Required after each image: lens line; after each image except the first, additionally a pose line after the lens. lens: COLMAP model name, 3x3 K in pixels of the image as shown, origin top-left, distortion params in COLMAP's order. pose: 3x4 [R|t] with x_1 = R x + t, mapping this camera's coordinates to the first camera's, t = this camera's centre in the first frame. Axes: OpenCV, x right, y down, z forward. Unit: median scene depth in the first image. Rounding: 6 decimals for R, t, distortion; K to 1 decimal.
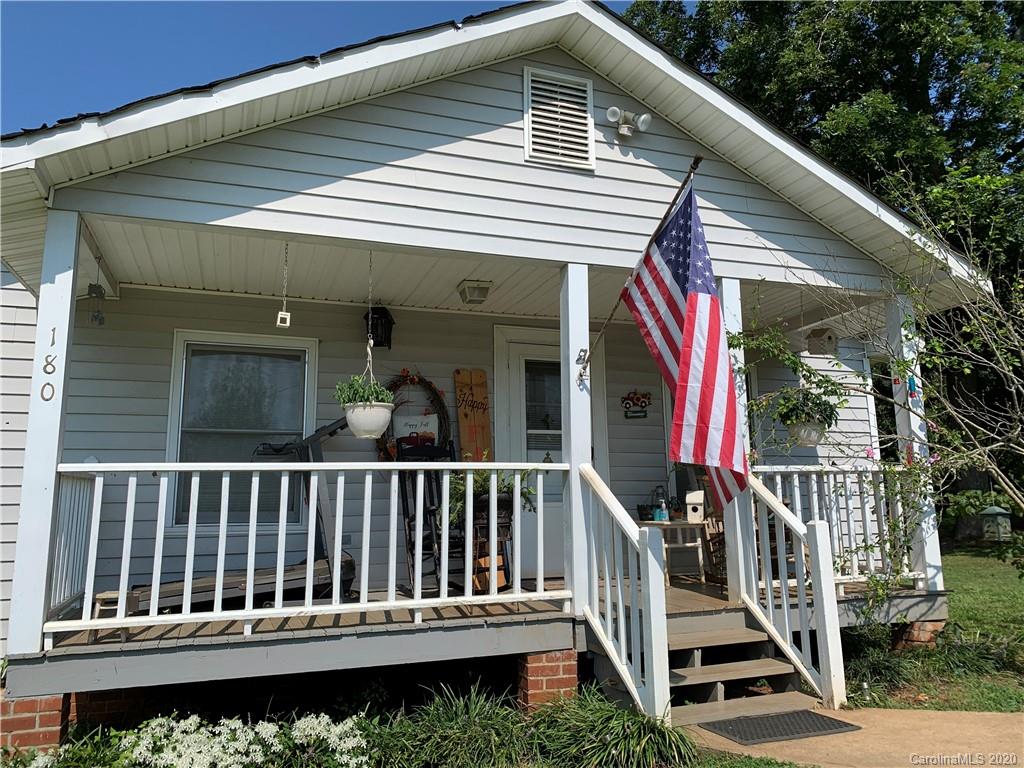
lens RADIAL K [[780.4, 0, 512.0], [0, 780.4, 384.0], [0, 0, 1]] dist [-0.004863, -0.004038]
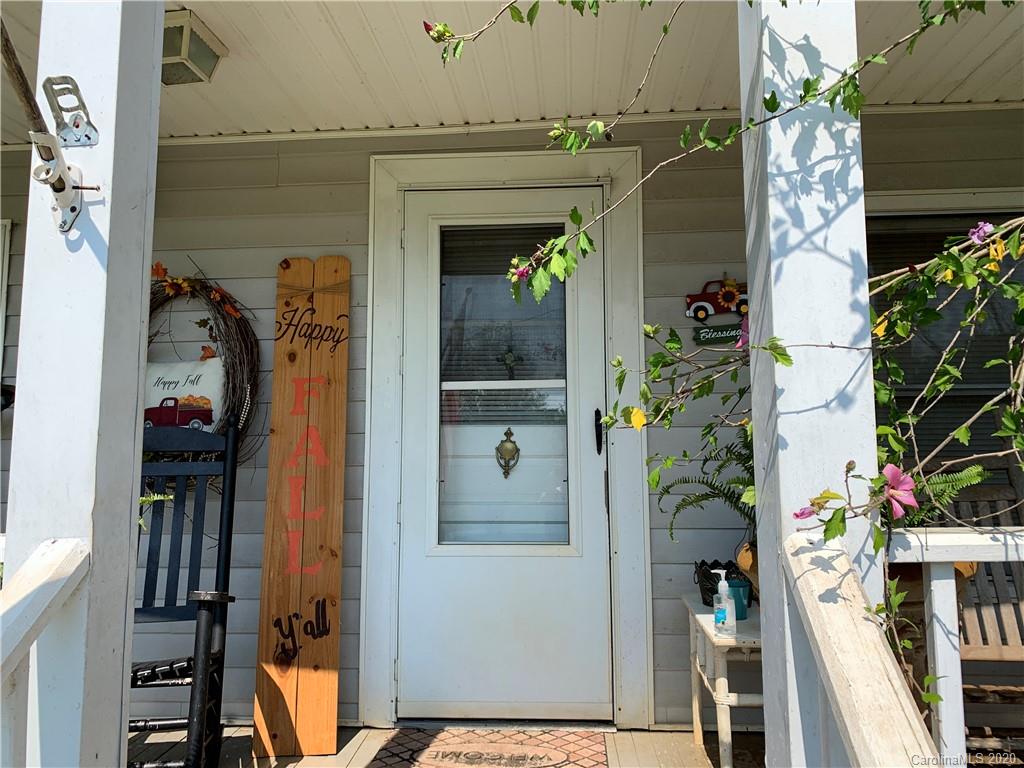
lens RADIAL K [[780.4, 0, 512.0], [0, 780.4, 384.0], [0, 0, 1]] dist [-0.004863, -0.004038]
pose [[0.909653, -0.030577, -0.414241, 0.243396], [0.063249, 0.995854, 0.065384, 0.033609], [0.410524, -0.085677, 0.907816, 0.615565]]
